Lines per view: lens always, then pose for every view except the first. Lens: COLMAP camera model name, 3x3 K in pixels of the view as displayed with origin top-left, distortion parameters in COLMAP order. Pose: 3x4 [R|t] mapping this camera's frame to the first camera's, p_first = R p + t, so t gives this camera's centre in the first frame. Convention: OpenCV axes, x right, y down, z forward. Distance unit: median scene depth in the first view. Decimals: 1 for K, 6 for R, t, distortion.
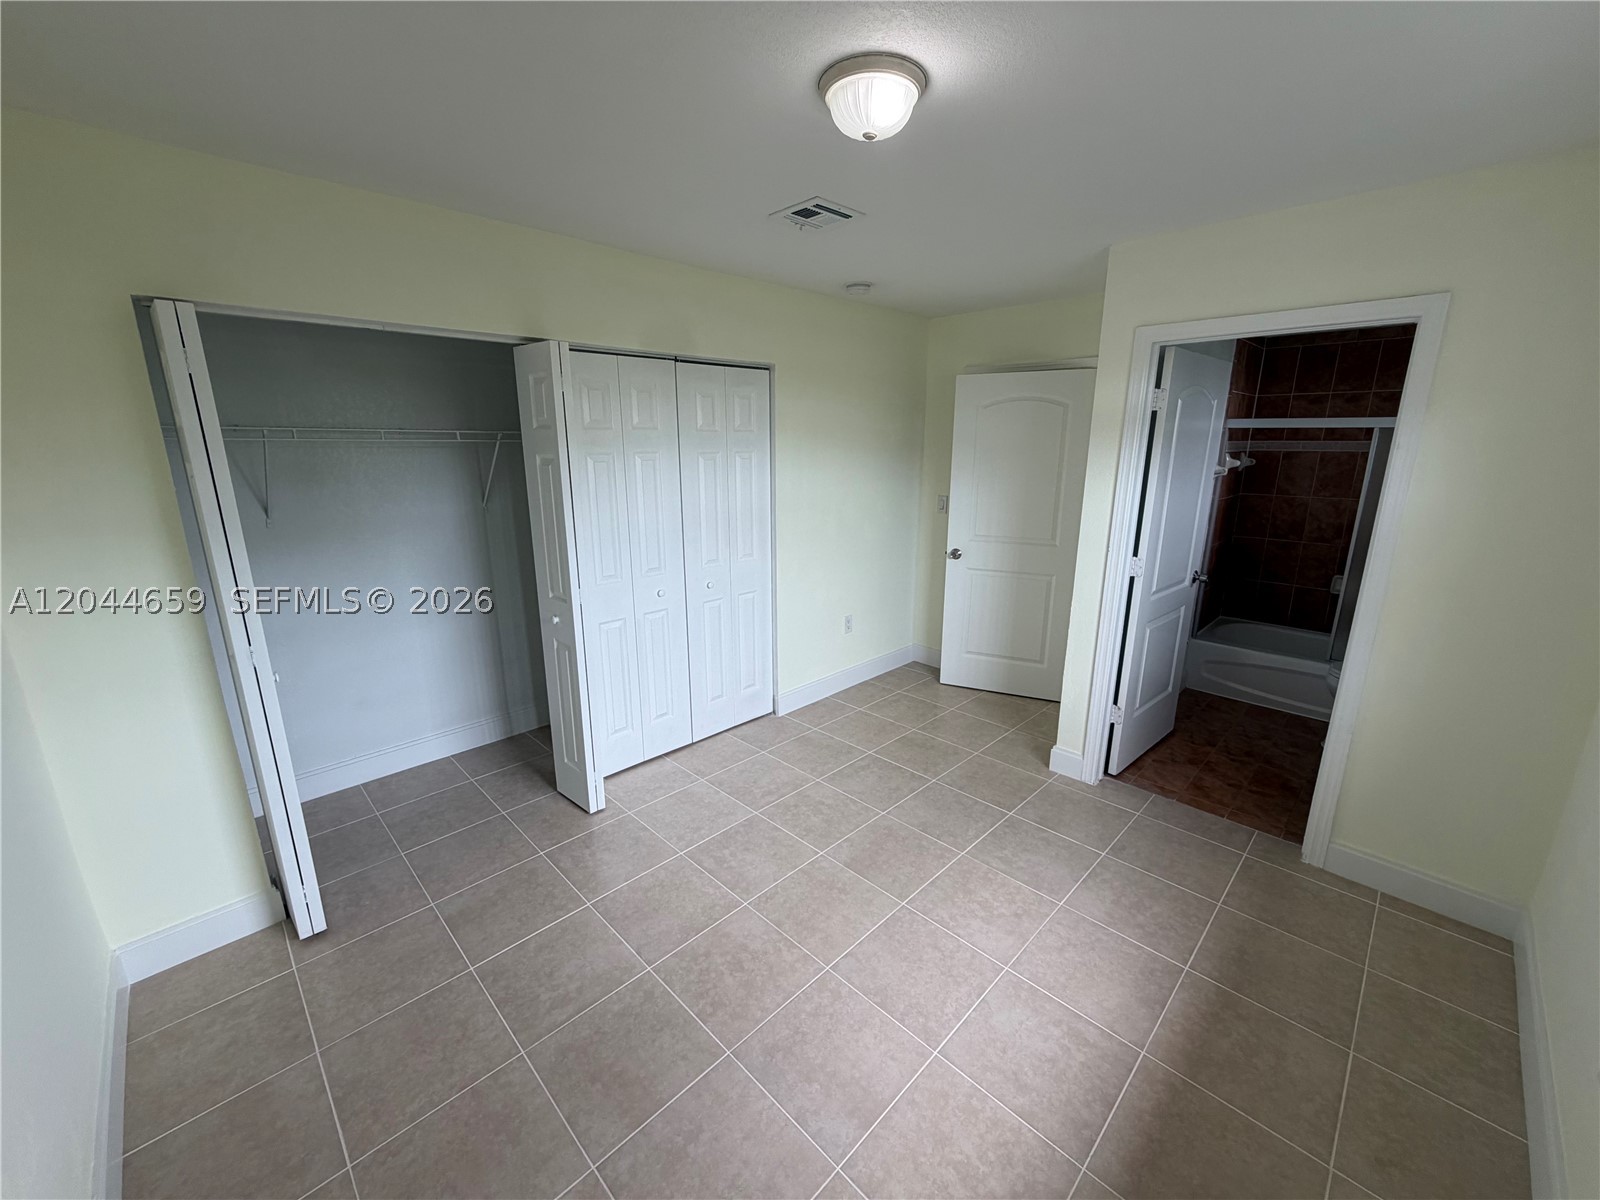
lens RADIAL K [[638.2, 0, 817.5], [0, 638.2, 596.4], [0, 0, 1]] dist [0.002628, 0.000204]
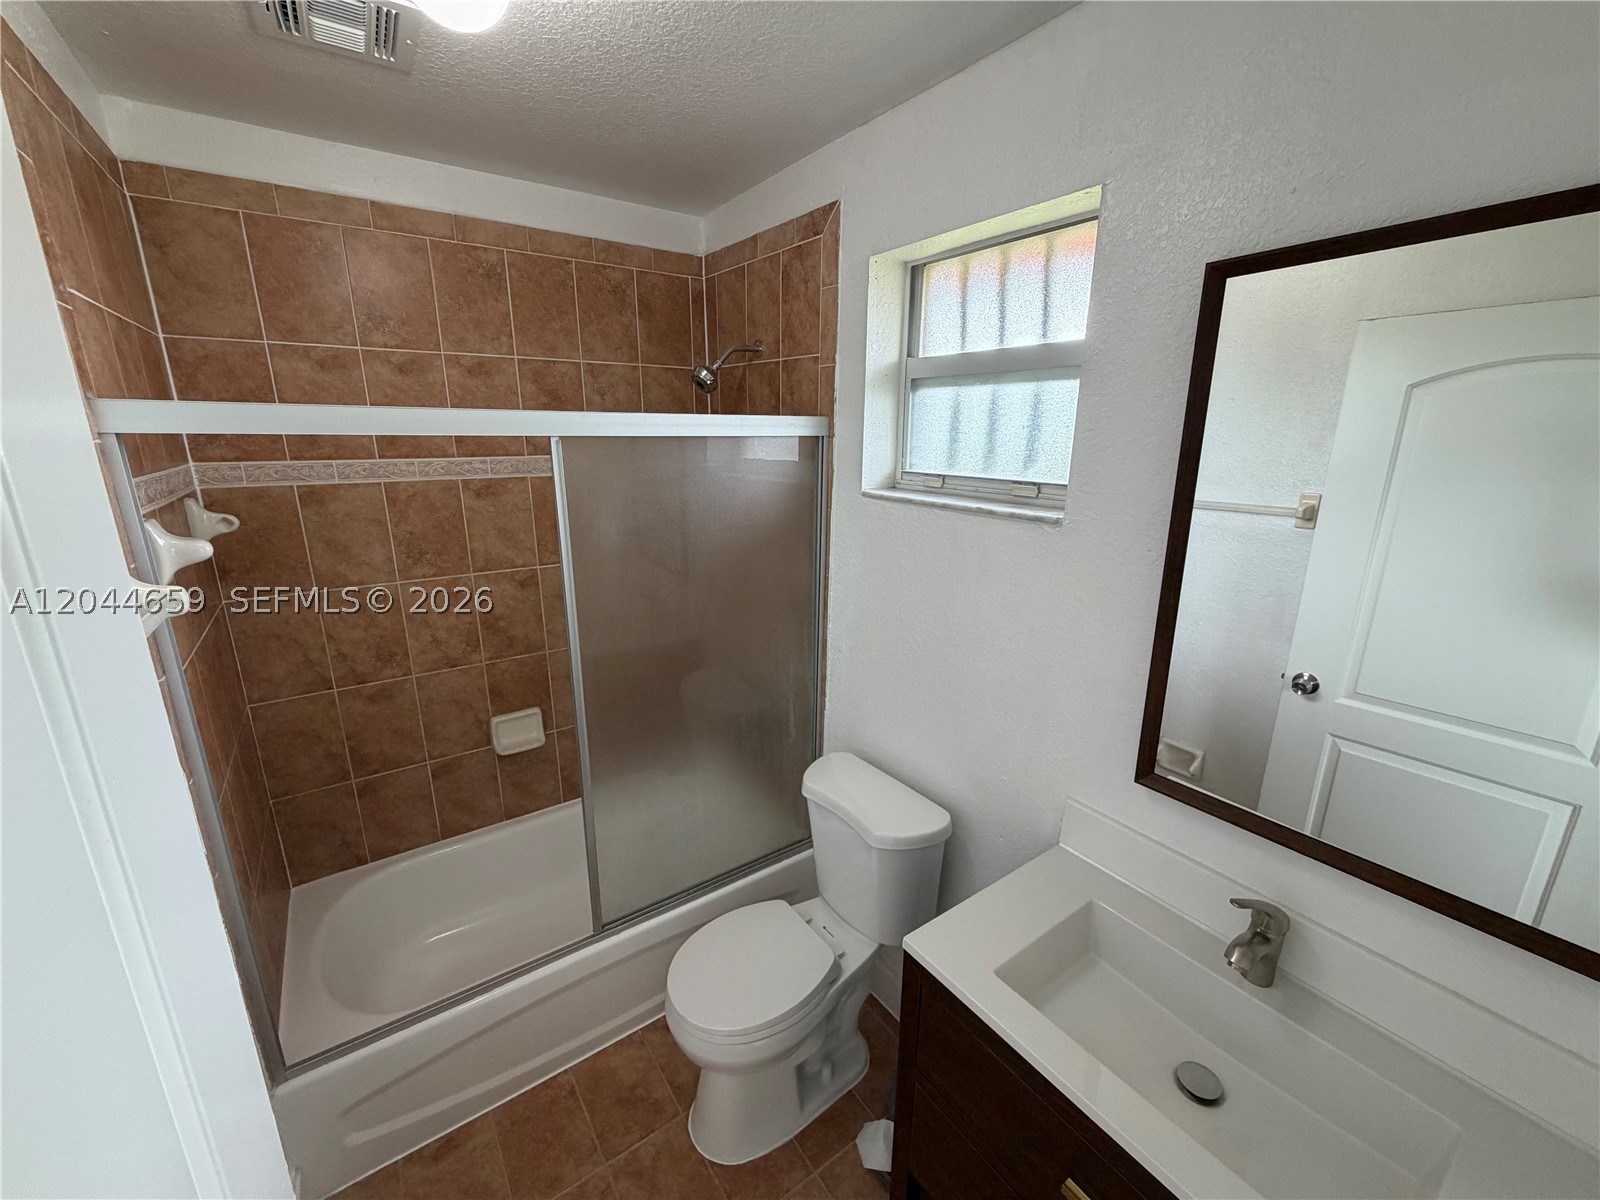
lens RADIAL K [[638.2, 0, 807.1], [0, 638.2, 604.6], [0, 0, 1]] dist [0.002628, 0.000204]
pose [[0.182126, -0.253606, 0.950008, 0.395392], [0.236056, 0.949188, 0.208132, -0.168925], [-0.954519, 0.186349, 0.232737, 0.628952]]
